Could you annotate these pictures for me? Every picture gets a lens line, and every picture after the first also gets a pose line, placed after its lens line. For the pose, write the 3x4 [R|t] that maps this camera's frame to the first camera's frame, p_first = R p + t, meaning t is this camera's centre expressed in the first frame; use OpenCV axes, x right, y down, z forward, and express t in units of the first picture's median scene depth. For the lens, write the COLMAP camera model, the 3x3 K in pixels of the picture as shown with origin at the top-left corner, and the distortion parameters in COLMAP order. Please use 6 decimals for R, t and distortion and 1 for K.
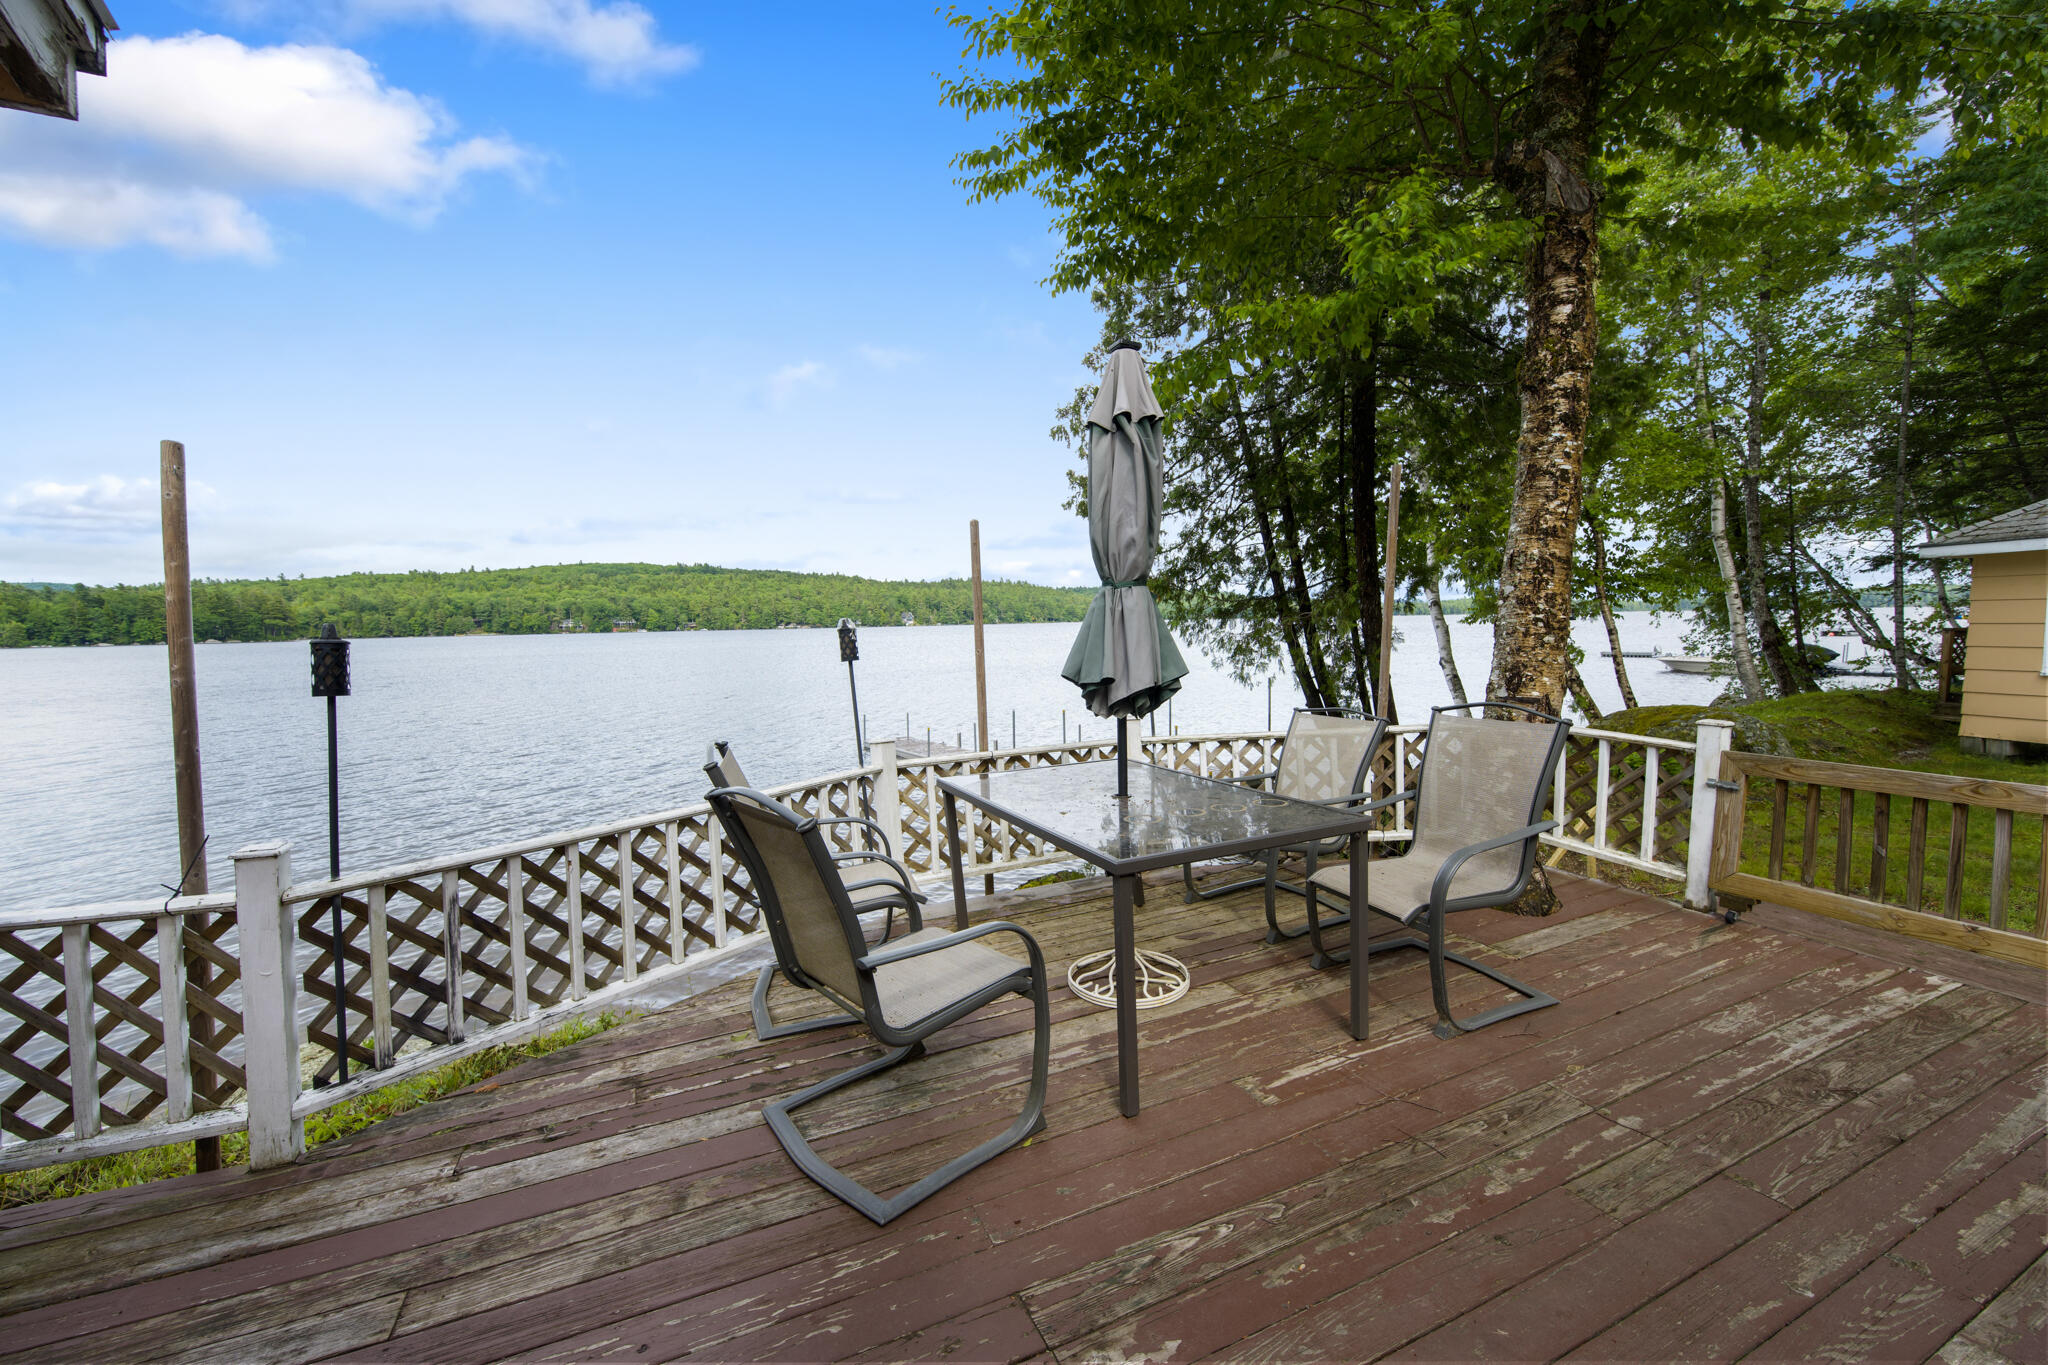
lens RADIAL K [[835.7, 0, 1030.2], [0, 835.7, 629.6], [0, 0, 1]] dist [0.001101, 0.000559]
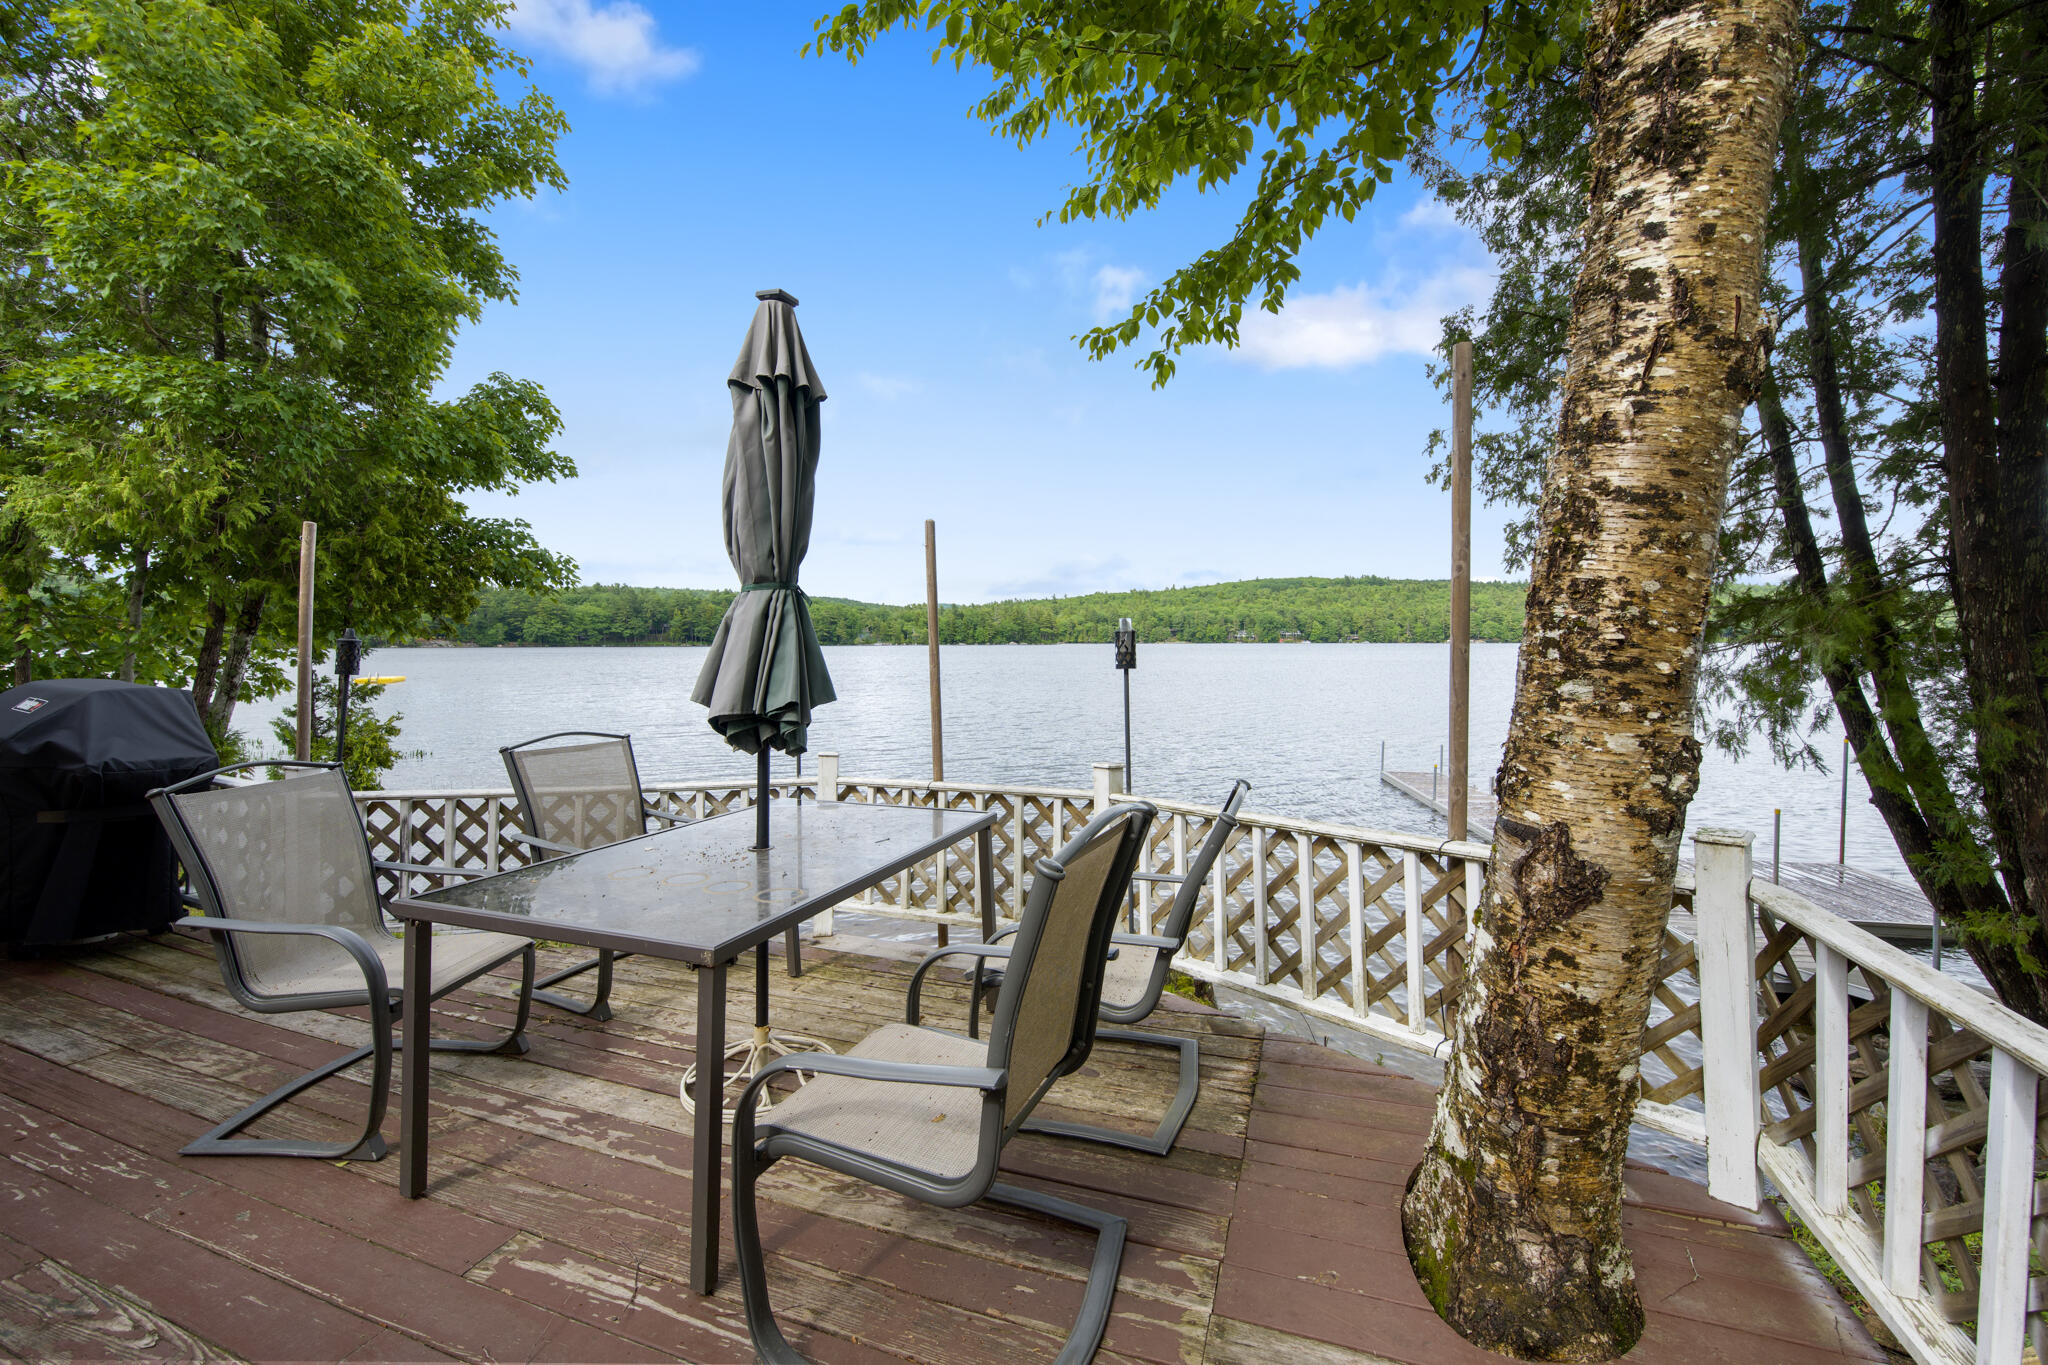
lens RADIAL K [[830.9, 0, 1023.6], [0, 830.9, 621.7], [0, 0, 1]] dist [0.001355, 0.000050]
pose [[0.691947, 0.002049, -0.721945, 0.361443], [-0.019486, 0.999685, -0.015839, -0.005202], [0.721685, 0.025028, 0.691769, 0.256997]]
